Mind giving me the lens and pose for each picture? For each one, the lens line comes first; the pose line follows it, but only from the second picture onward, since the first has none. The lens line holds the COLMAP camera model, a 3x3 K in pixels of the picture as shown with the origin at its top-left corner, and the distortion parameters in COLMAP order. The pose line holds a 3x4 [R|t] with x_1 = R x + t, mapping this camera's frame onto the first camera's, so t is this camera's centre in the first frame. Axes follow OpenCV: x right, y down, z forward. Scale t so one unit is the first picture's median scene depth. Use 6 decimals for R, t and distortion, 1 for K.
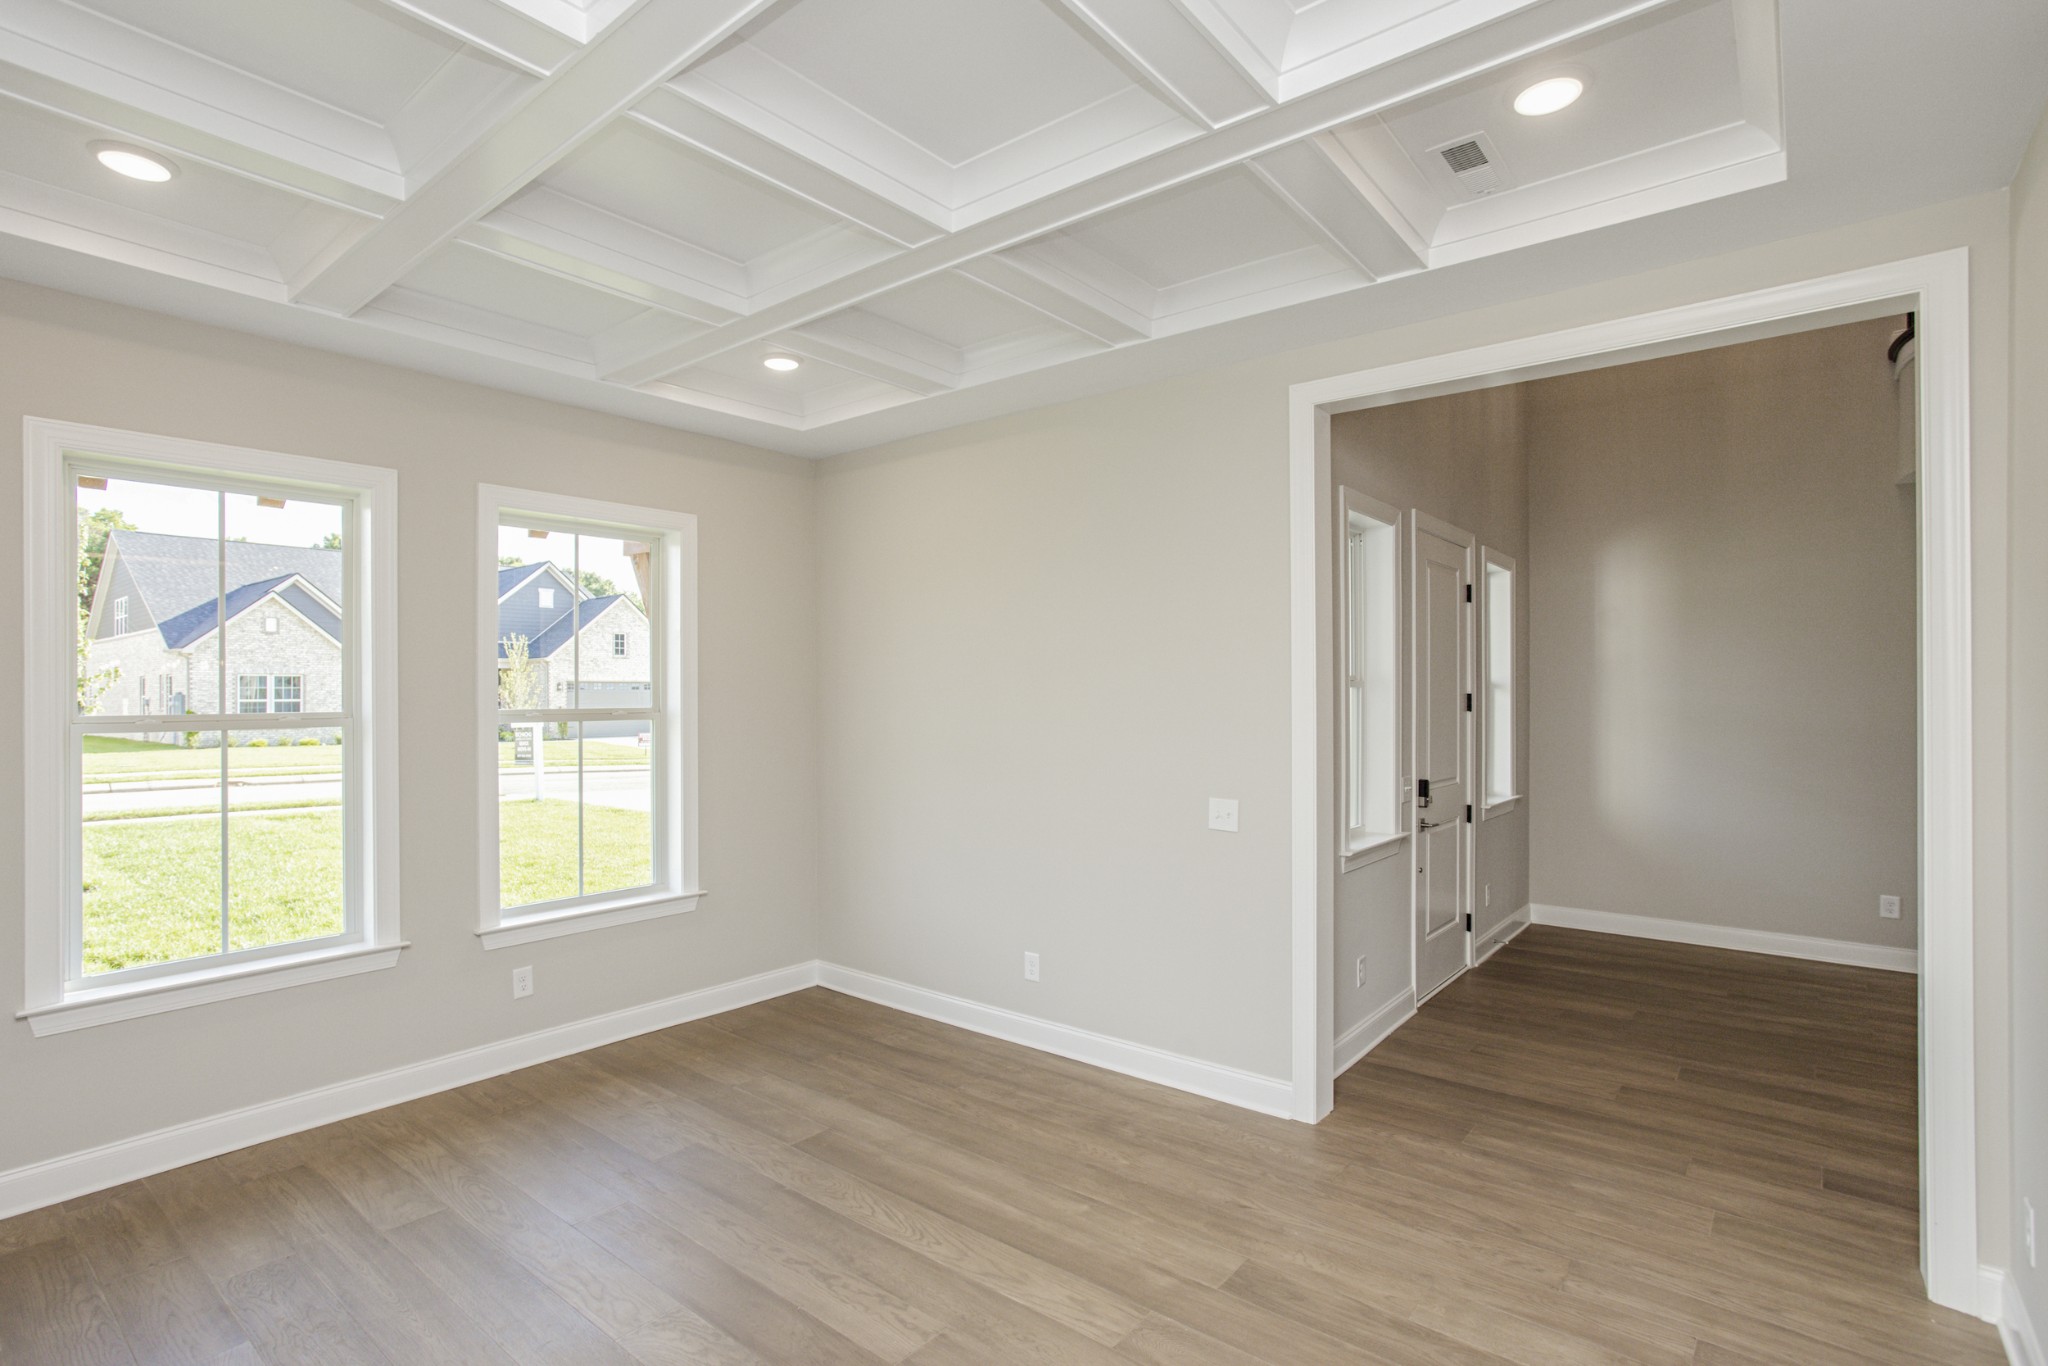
lens RADIAL K [[1005.8, 0, 998.9], [0, 1005.8, 681.1], [0, 0, 1]] dist [-0.043811, 0.017320]
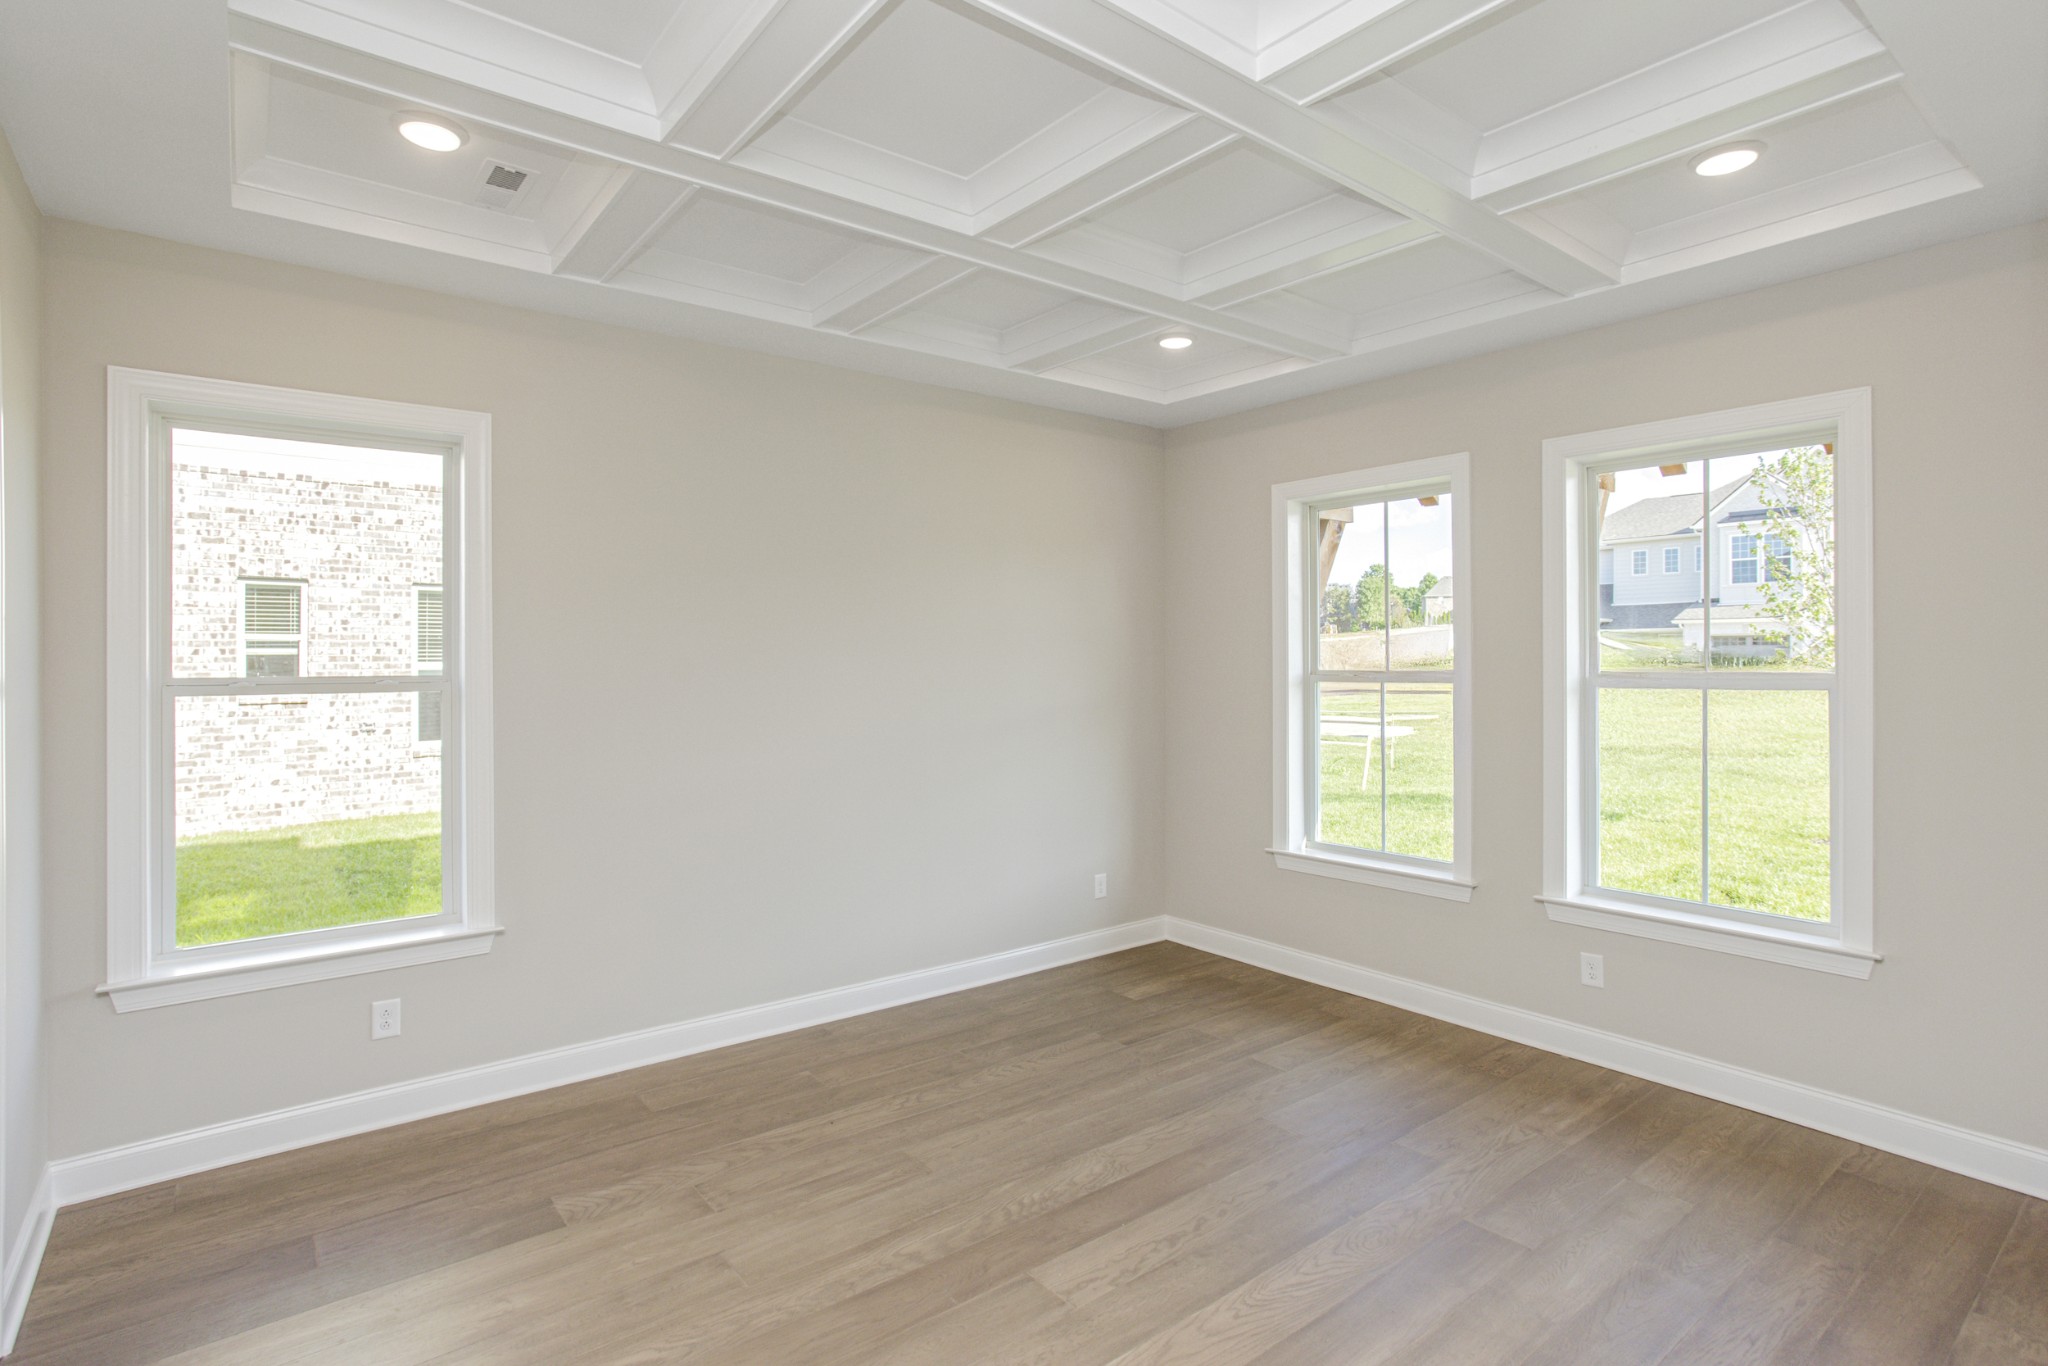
lens RADIAL K [[1006.5, 0, 1007.9], [0, 1006.5, 650.0], [0, 0, 1]] dist [0.000012, 0.000190]
pose [[-0.197008, 0.001076, -0.980401, 0.641674], [0.011568, 0.999932, -0.001227, 0.002447], [0.980334, -0.011583, -0.197007, 0.781766]]
